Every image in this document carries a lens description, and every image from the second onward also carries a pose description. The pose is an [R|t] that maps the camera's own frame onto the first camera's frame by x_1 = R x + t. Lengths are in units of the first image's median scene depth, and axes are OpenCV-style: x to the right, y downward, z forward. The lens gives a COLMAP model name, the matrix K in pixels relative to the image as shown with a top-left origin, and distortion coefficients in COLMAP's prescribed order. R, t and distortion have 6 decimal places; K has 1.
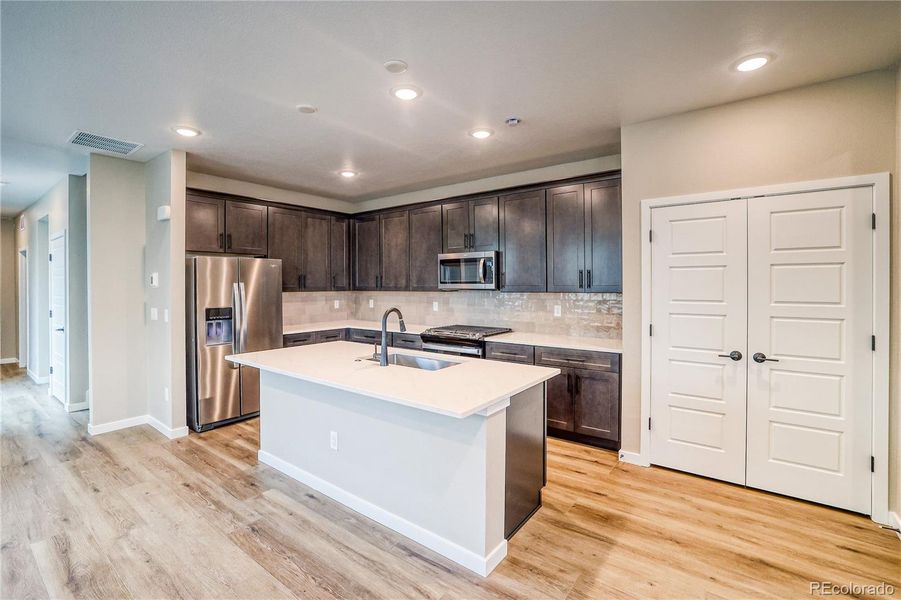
lens RADIAL K [[402.7, 0, 463.2], [0, 402.7, 284.9], [0, 0, 1]] dist [-0.027412, 0.002274]
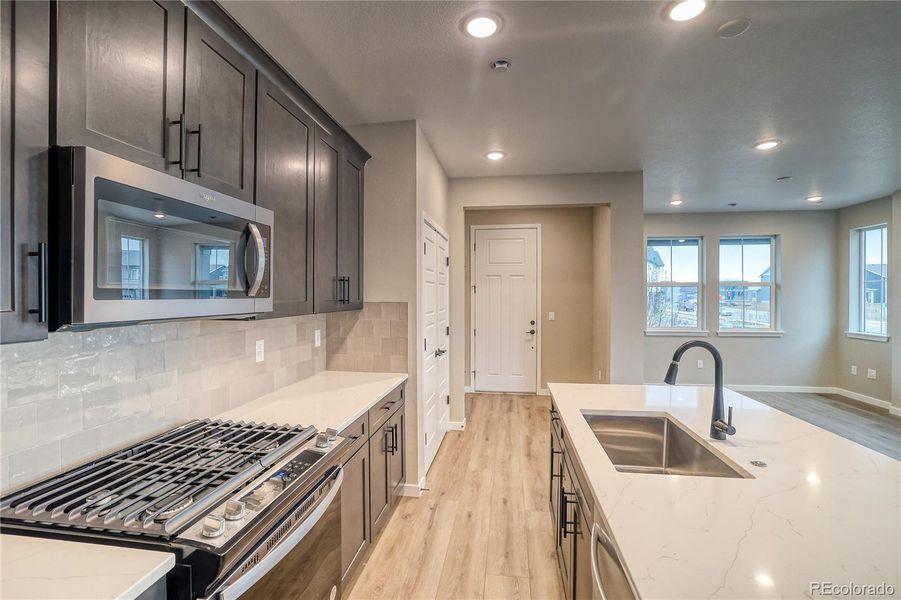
lens RADIAL K [[402.7, 0, 452.3], [0, 402.7, 298.9], [0, 0, 1]] dist [-0.027412, 0.002274]
pose [[-0.457355, 0.000802, 0.889284, -0.486926], [0.005671, 0.999982, 0.002014, -0.001397], [-0.889266, 0.005964, -0.457351, 1.507862]]
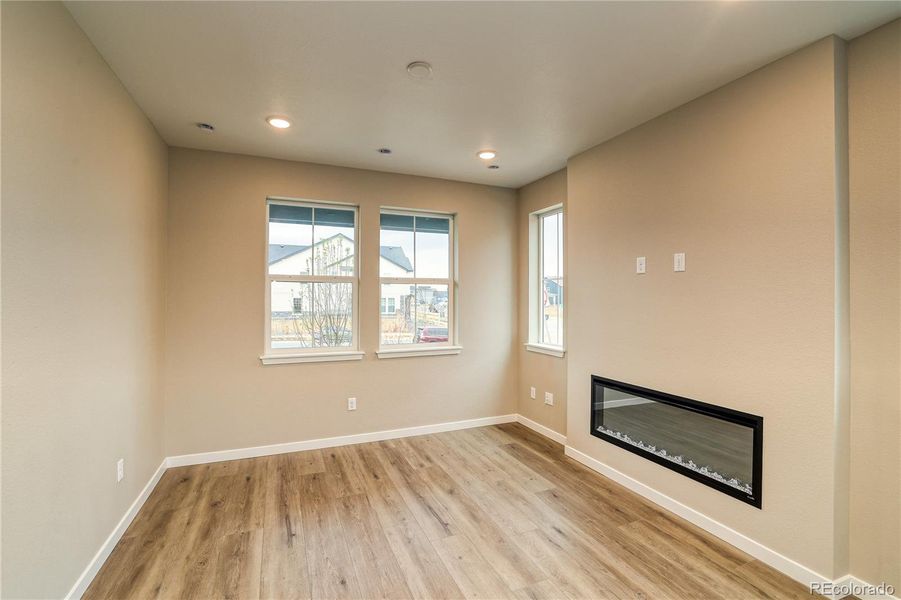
lens RADIAL K [[402.7, 0, 460.8], [0, 402.7, 299.7], [0, 0, 1]] dist [-0.027412, 0.002274]
pose [[-0.867716, 0.001801, 0.497056, -0.204717], [0.002481, 0.999997, 0.000709, 0.001600], [-0.497054, 0.001848, -0.867718, 0.347106]]
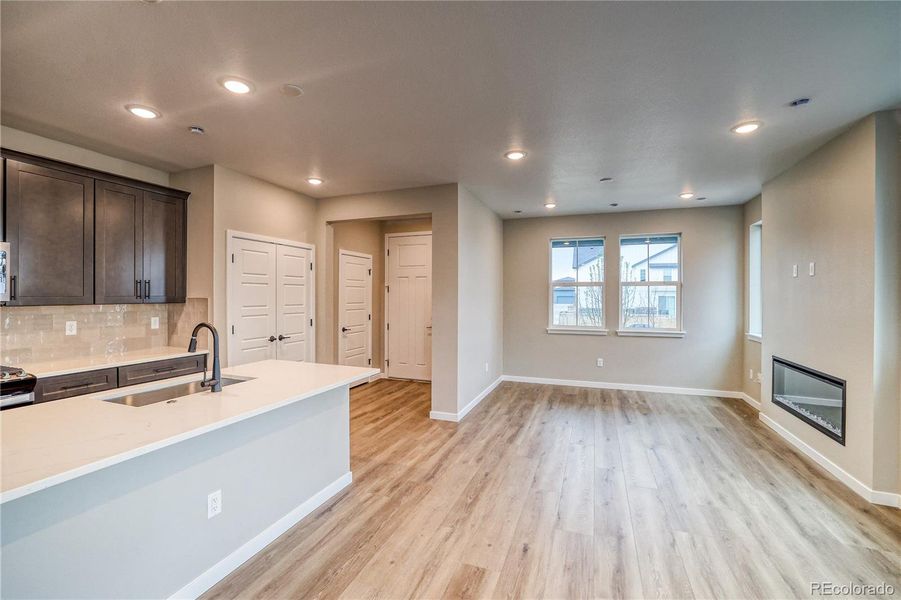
lens RADIAL K [[402.7, 0, 447.7], [0, 402.7, 299.9], [0, 0, 1]] dist [-0.027412, 0.002274]
pose [[-0.275573, -0.006754, 0.961256, -1.073602], [-0.000420, 0.999976, 0.006906, 0.004891], [-0.961280, 0.001499, -0.275569, 0.736771]]
